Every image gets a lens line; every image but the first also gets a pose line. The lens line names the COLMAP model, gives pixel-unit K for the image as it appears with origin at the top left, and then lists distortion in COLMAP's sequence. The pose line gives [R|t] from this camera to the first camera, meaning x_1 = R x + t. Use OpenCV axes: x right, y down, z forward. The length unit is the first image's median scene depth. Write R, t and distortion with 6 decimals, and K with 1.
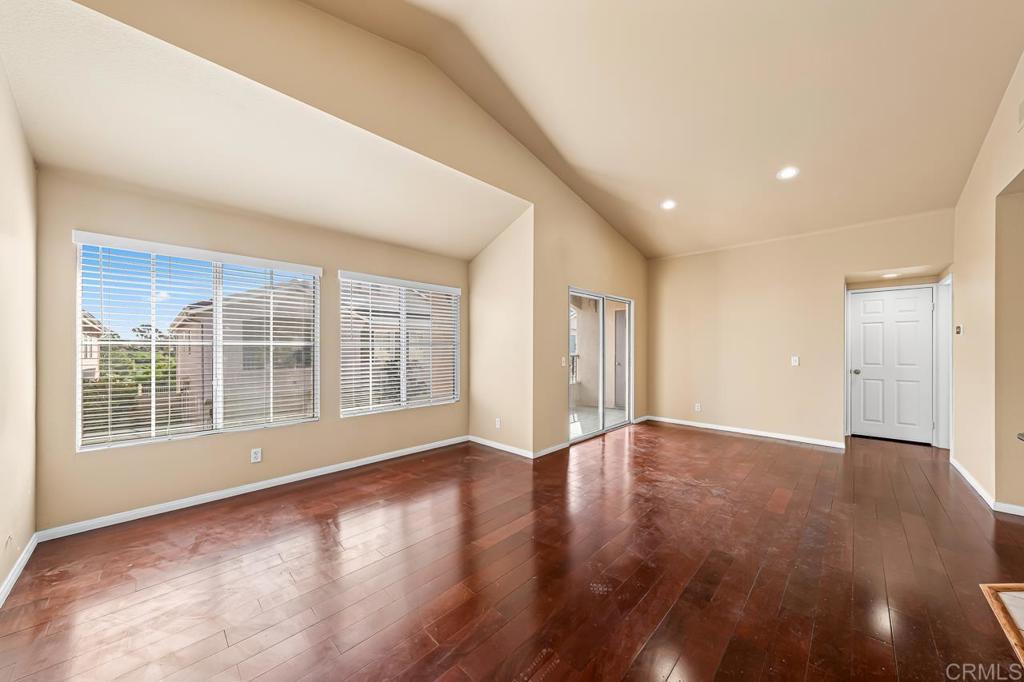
lens RADIAL K [[353.7, 0, 508.2], [0, 353.7, 348.8], [0, 0, 1]] dist [-0.005469, -0.000133]
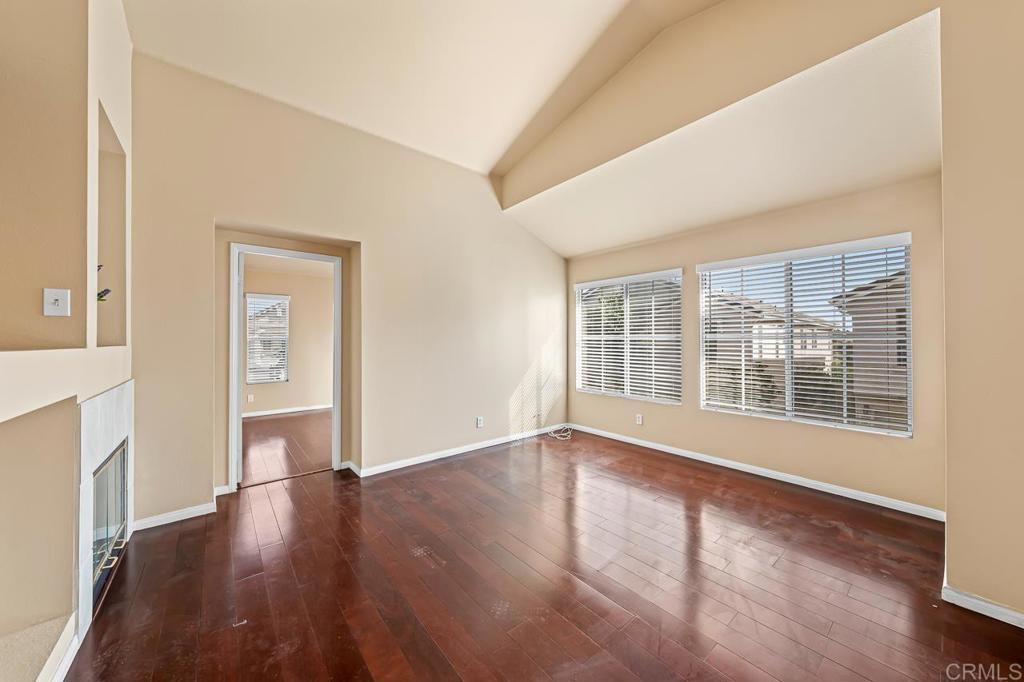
lens RADIAL K [[353.7, 0, 523.8], [0, 353.7, 337.6], [0, 0, 1]] dist [-0.005469, -0.000133]
pose [[-0.076414, -0.005409, -0.997062, 0.483294], [-0.001306, 0.999985, -0.005325, -0.003905], [0.997075, 0.000895, -0.076420, 0.468878]]
